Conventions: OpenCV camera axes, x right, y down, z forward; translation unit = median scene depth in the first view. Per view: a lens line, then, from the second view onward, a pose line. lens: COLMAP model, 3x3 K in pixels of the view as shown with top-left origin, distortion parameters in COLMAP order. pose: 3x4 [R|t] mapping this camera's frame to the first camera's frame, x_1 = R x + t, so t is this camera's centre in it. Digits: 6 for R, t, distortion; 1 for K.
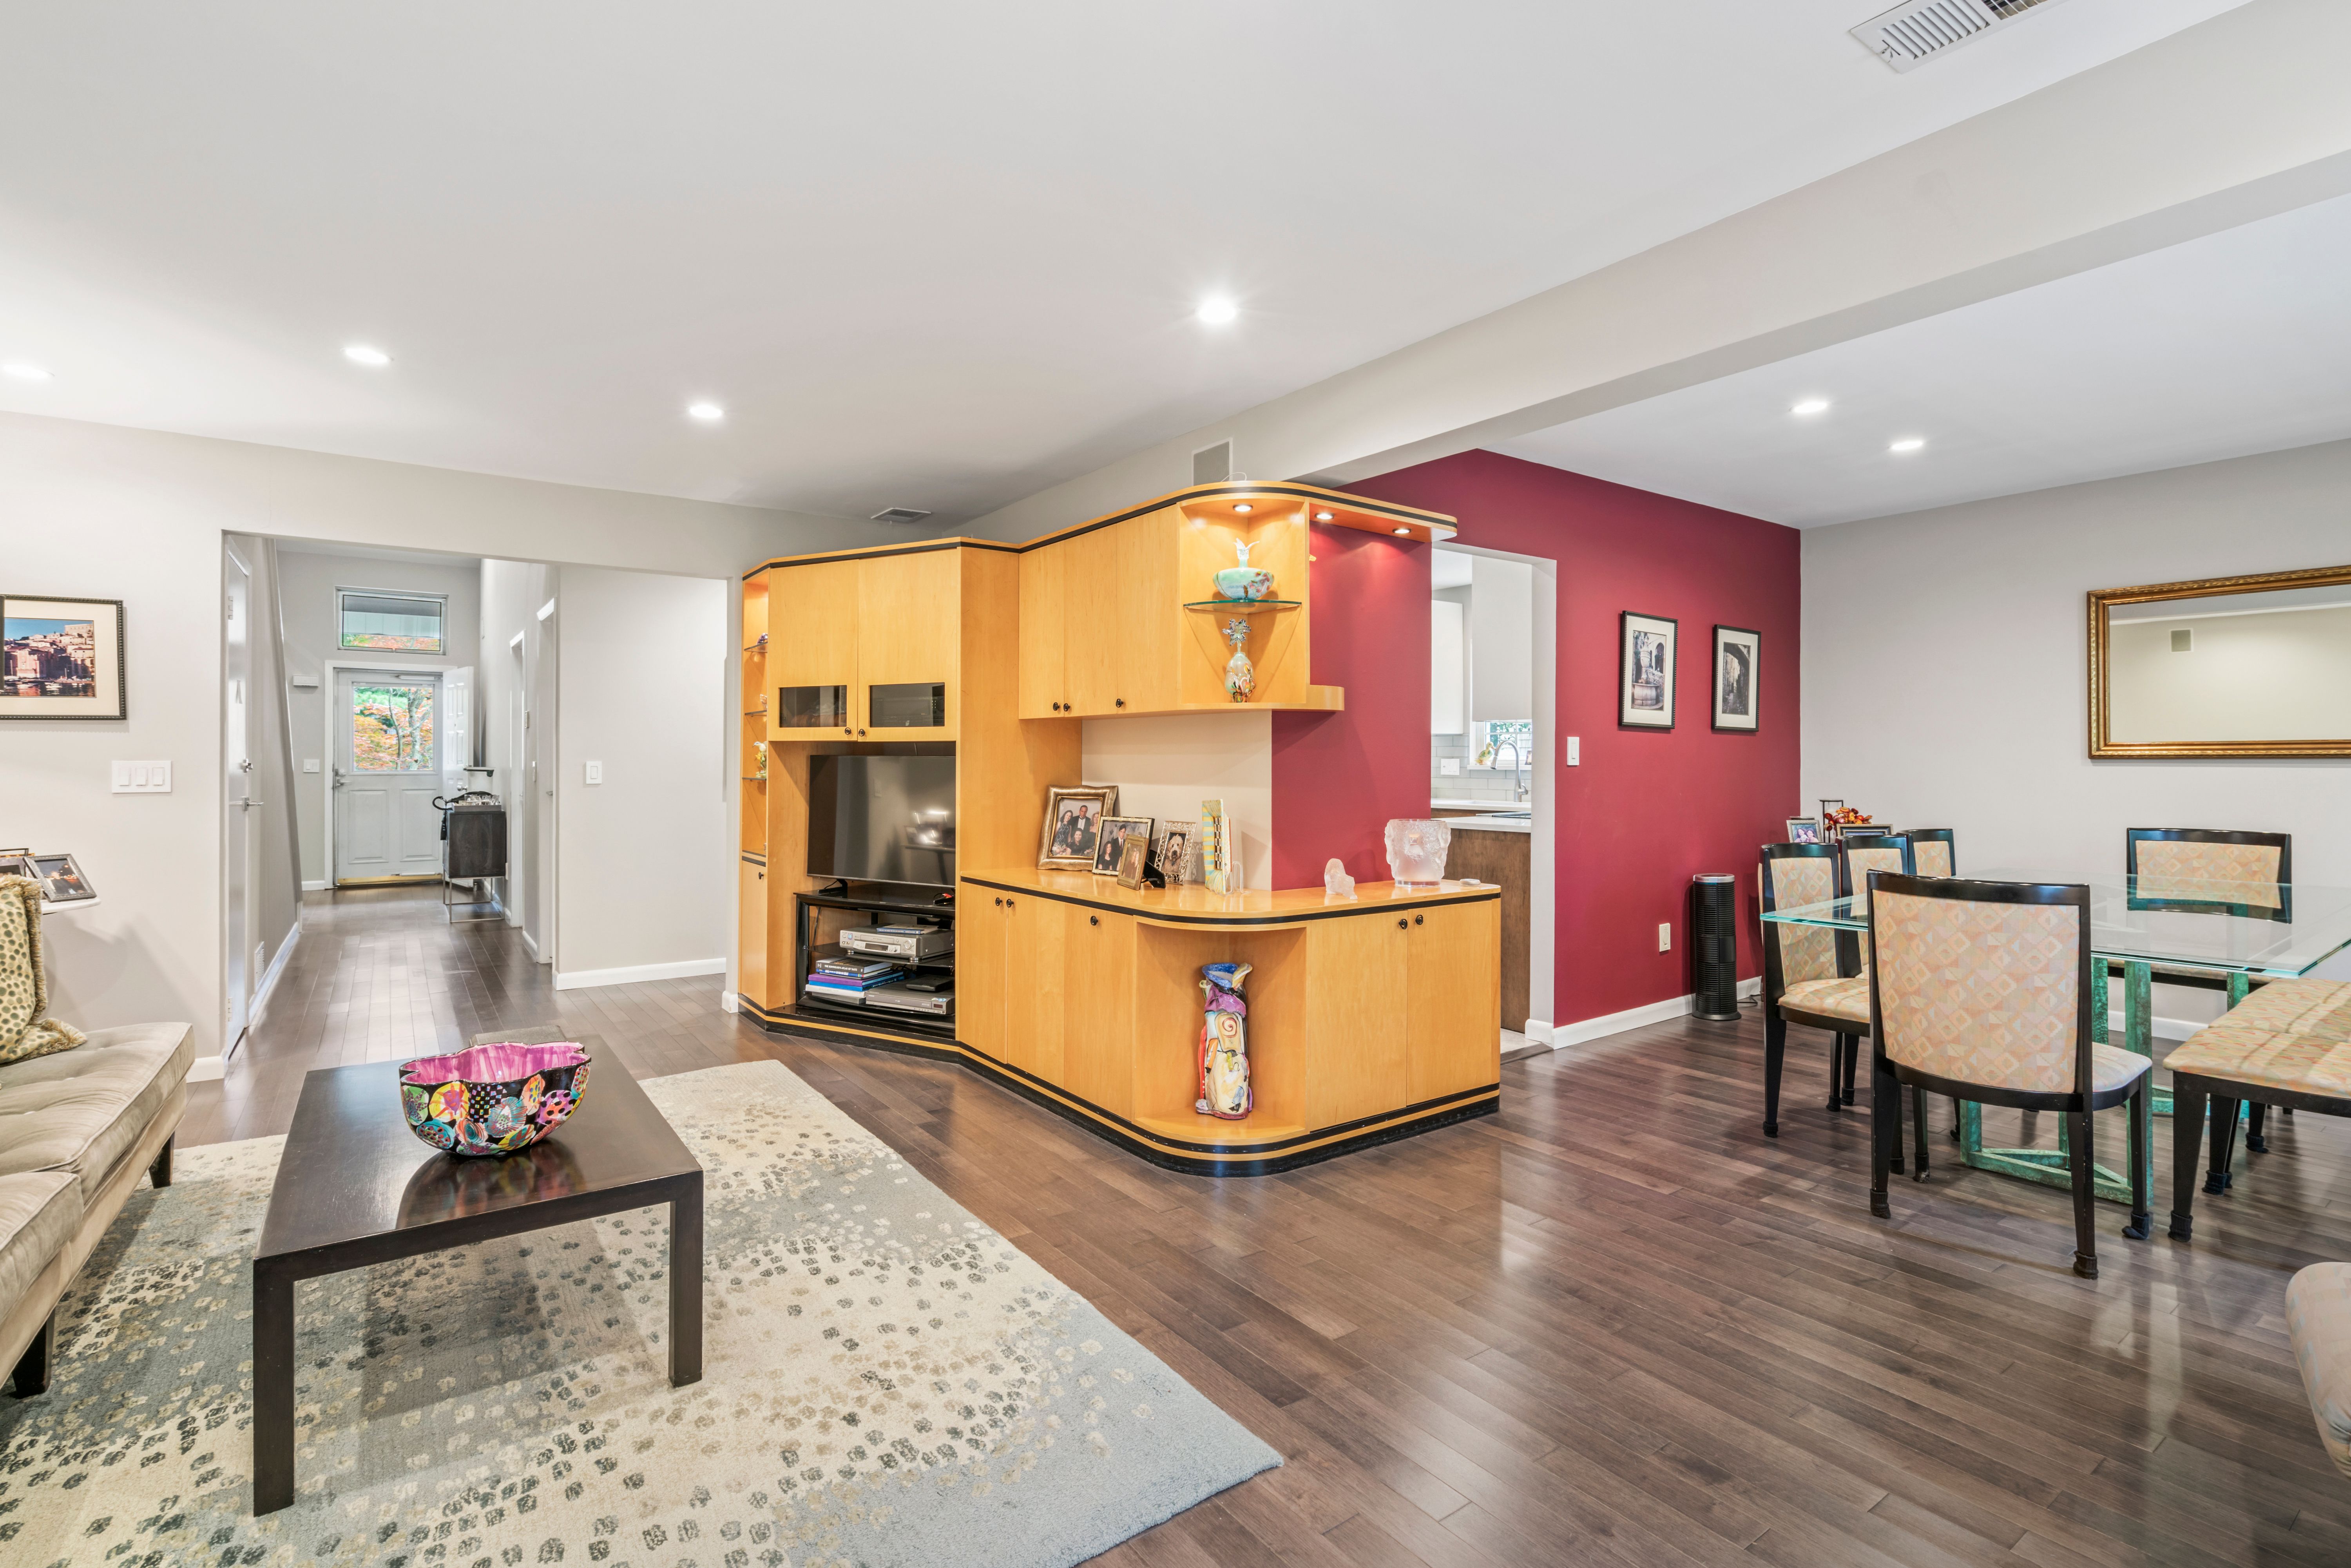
lens RADIAL K [[1090.4, 0, 1154.3], [0, 1090.4, 753.0], [0, 0, 1]] dist [0.000283, 0.000996]
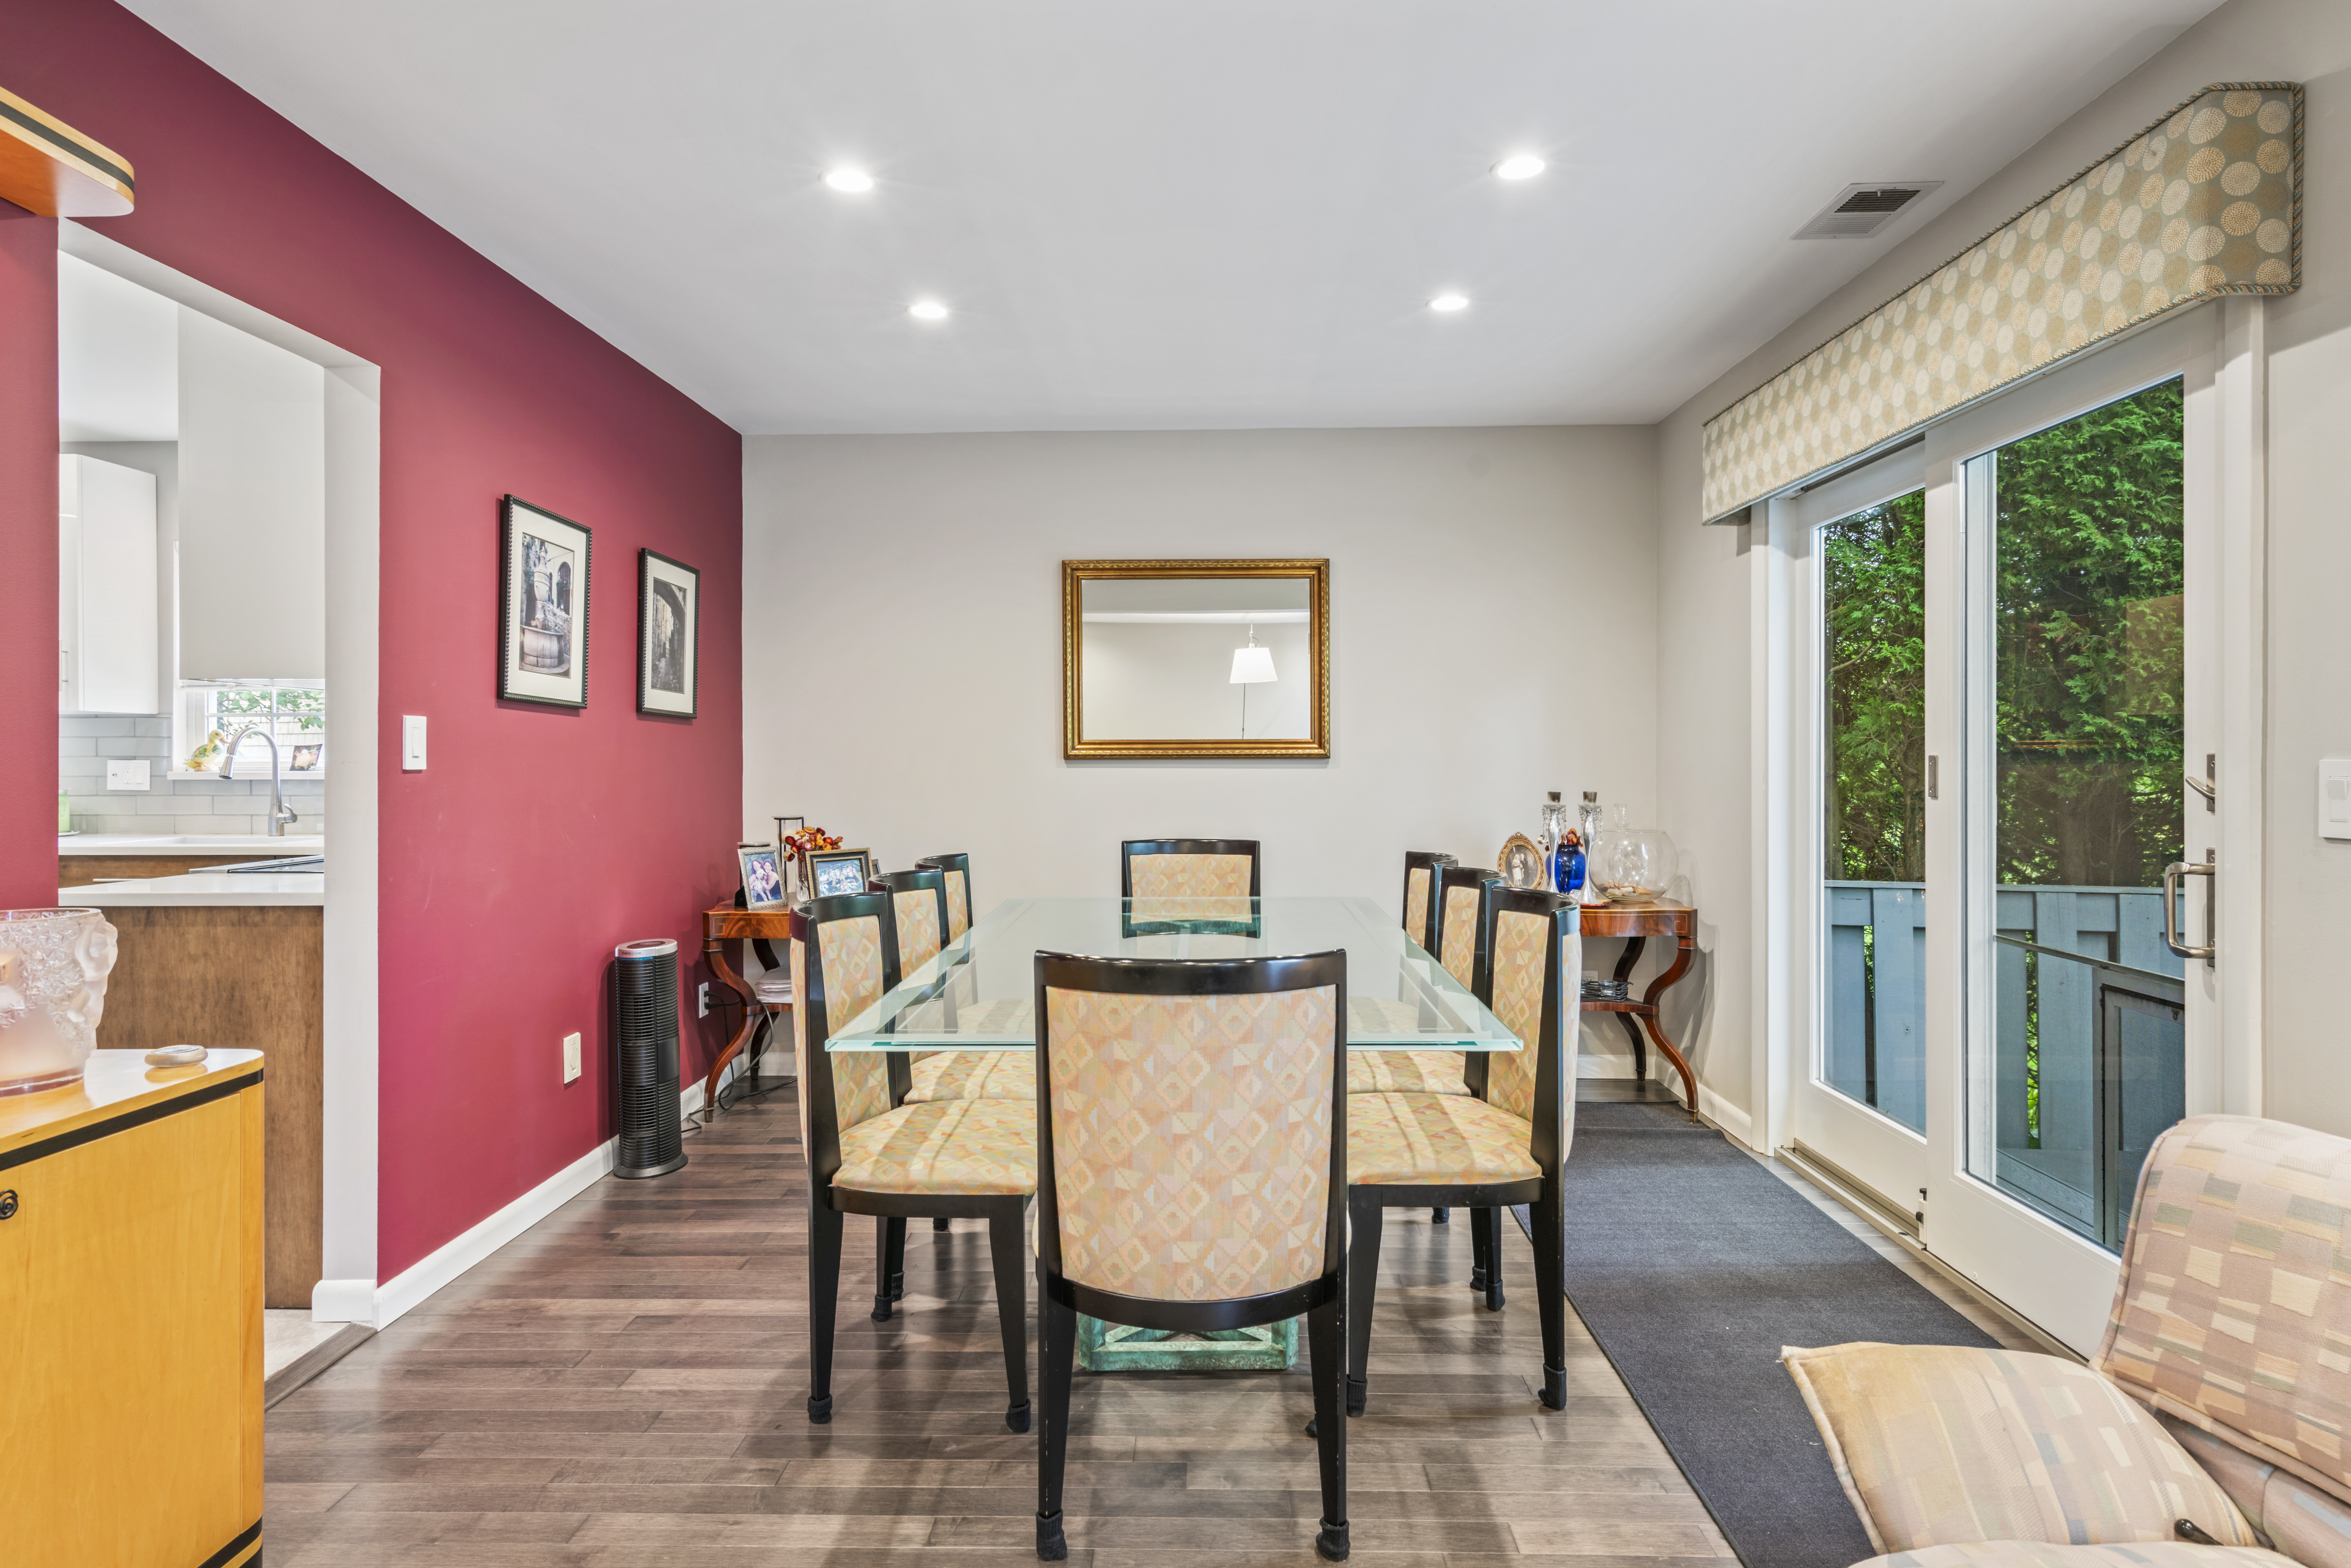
lens RADIAL K [[1303.6, 0, 1181.5], [0, 1303.6, 770.4], [0, 0, 1]] dist [0.002513, 0.000454]
pose [[0.590208, -0.004681, 0.807237, 0.114405], [-0.003905, 0.999955, 0.008654, 0.005531], [-0.807242, -0.008260, 0.590163, 0.397532]]
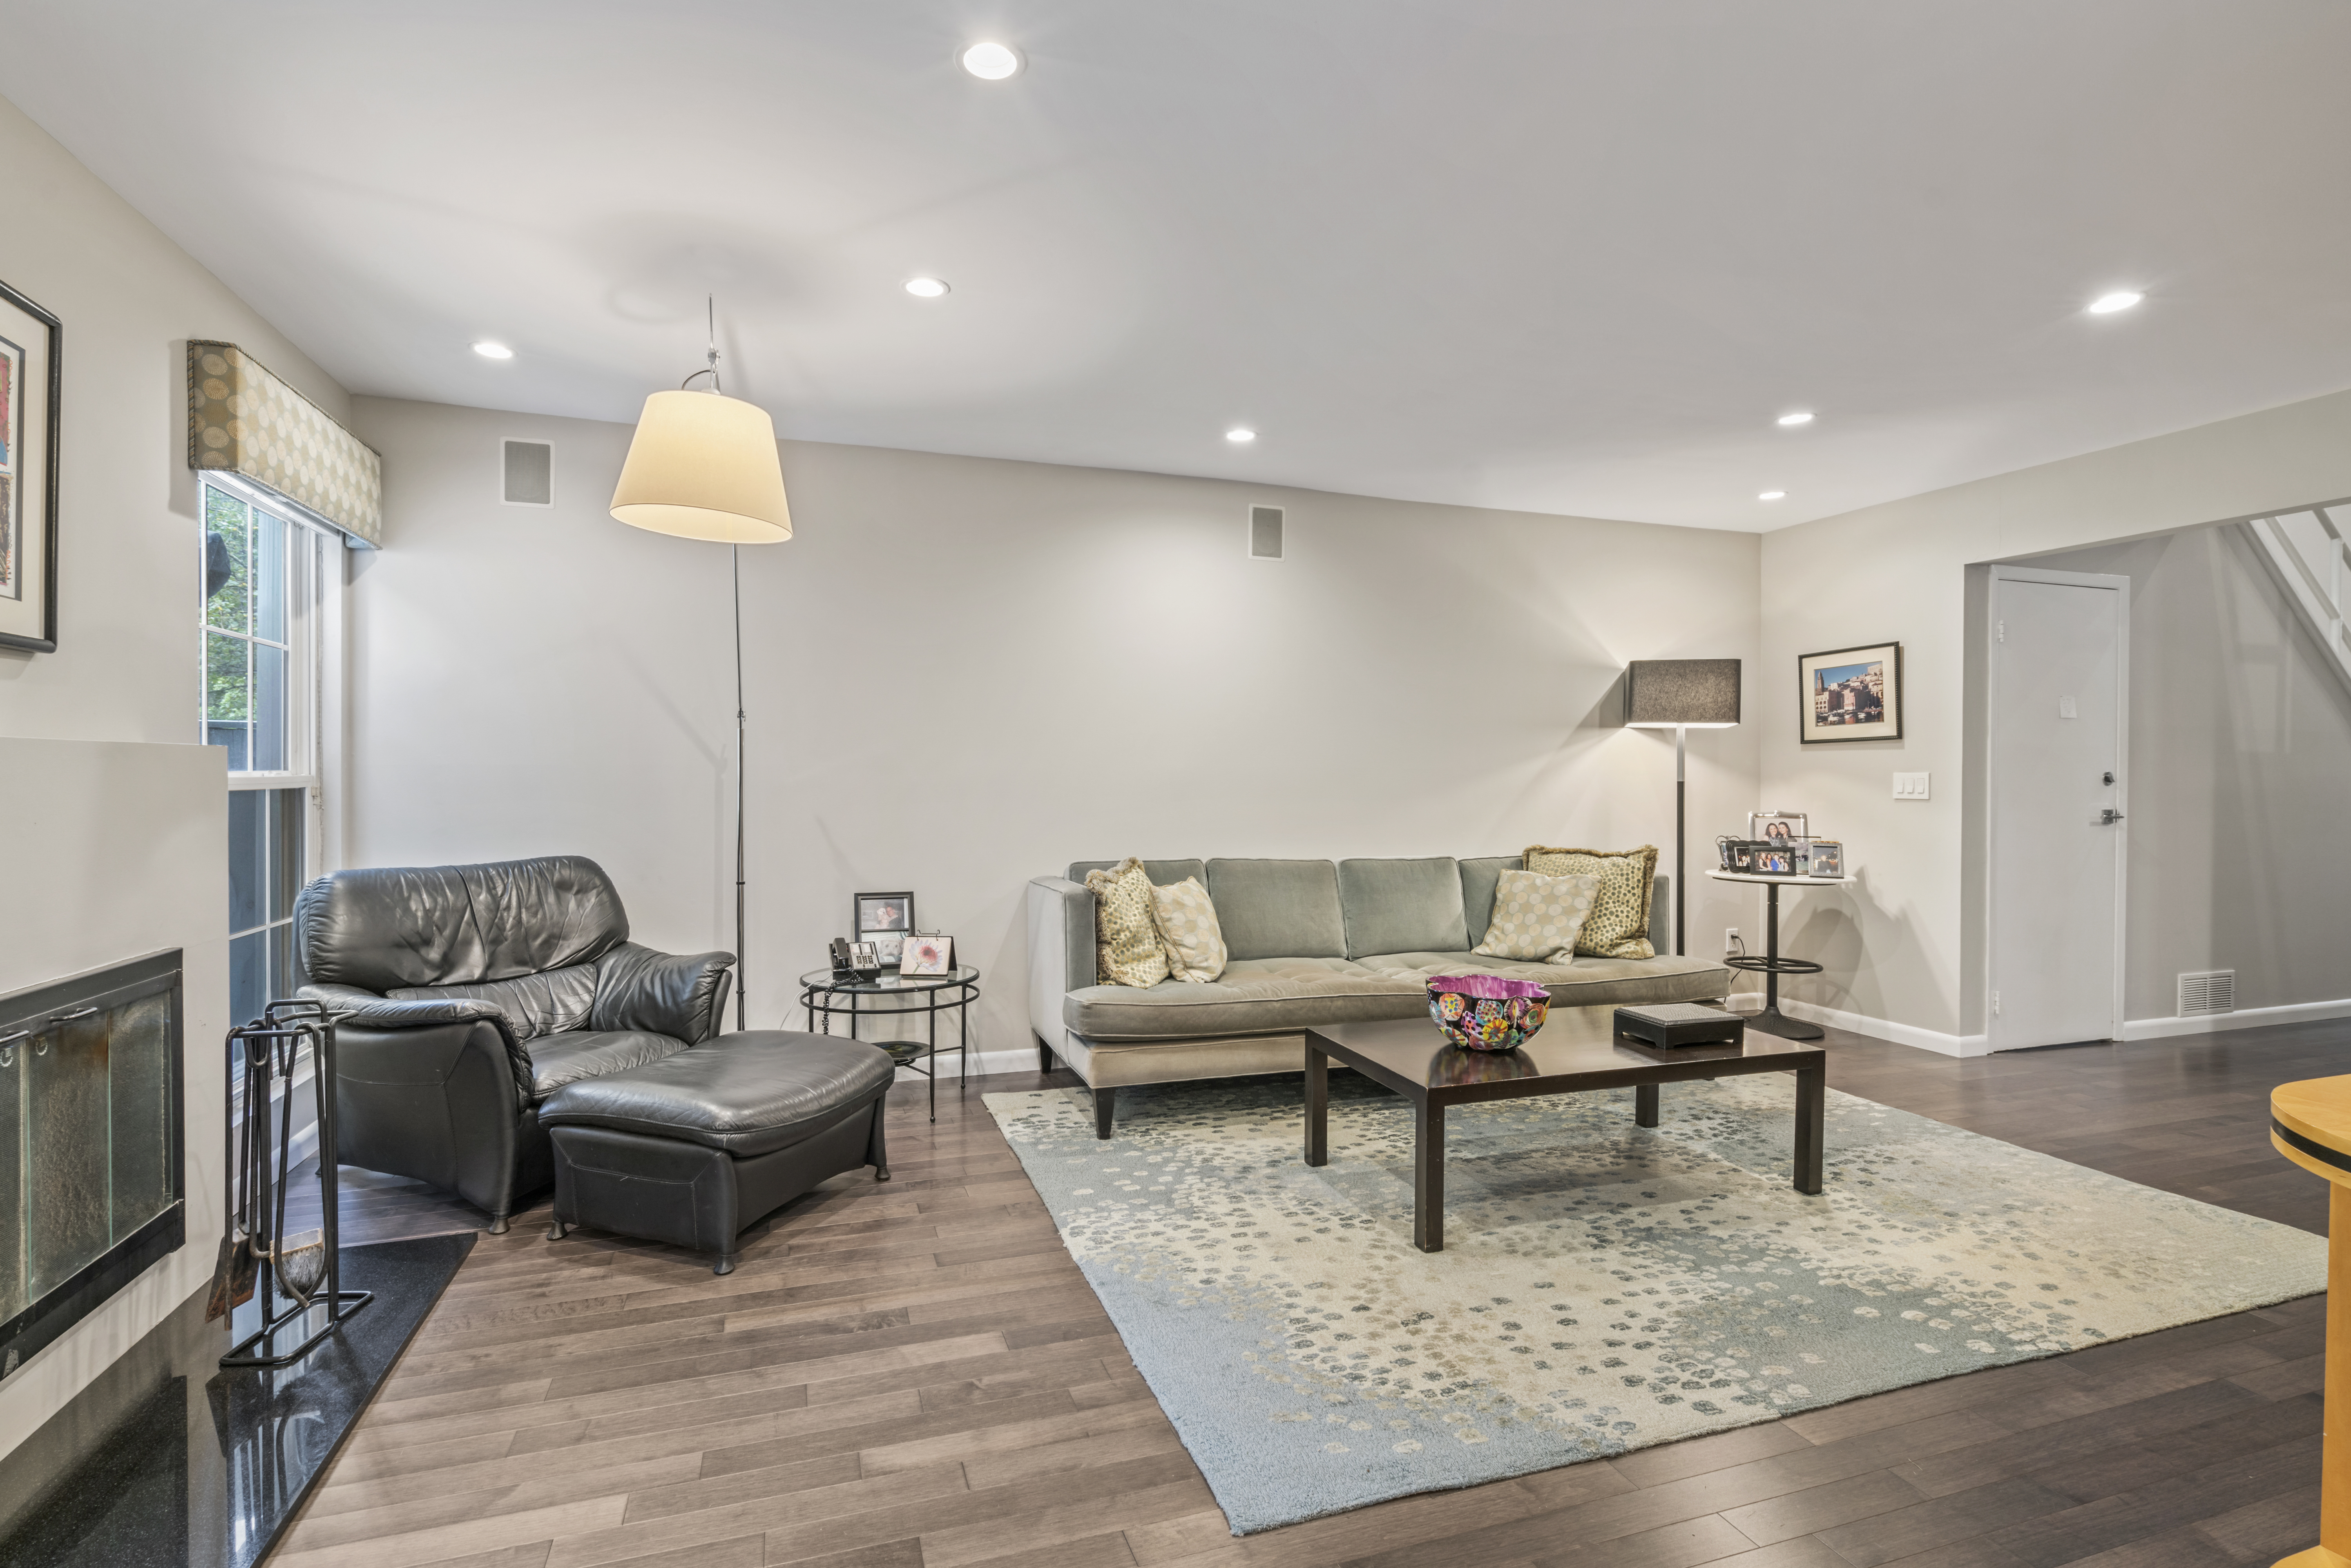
lens RADIAL K [[1090.4, 0, 1154.3], [0, 1090.4, 753.0], [0, 0, 1]] dist [0.000283, 0.000996]
pose [[-0.286011, -0.023474, -0.957939, 0.470760], [0.003079, 0.999672, -0.025416, 0.013995], [0.958221, -0.010219, -0.285845, 0.558520]]
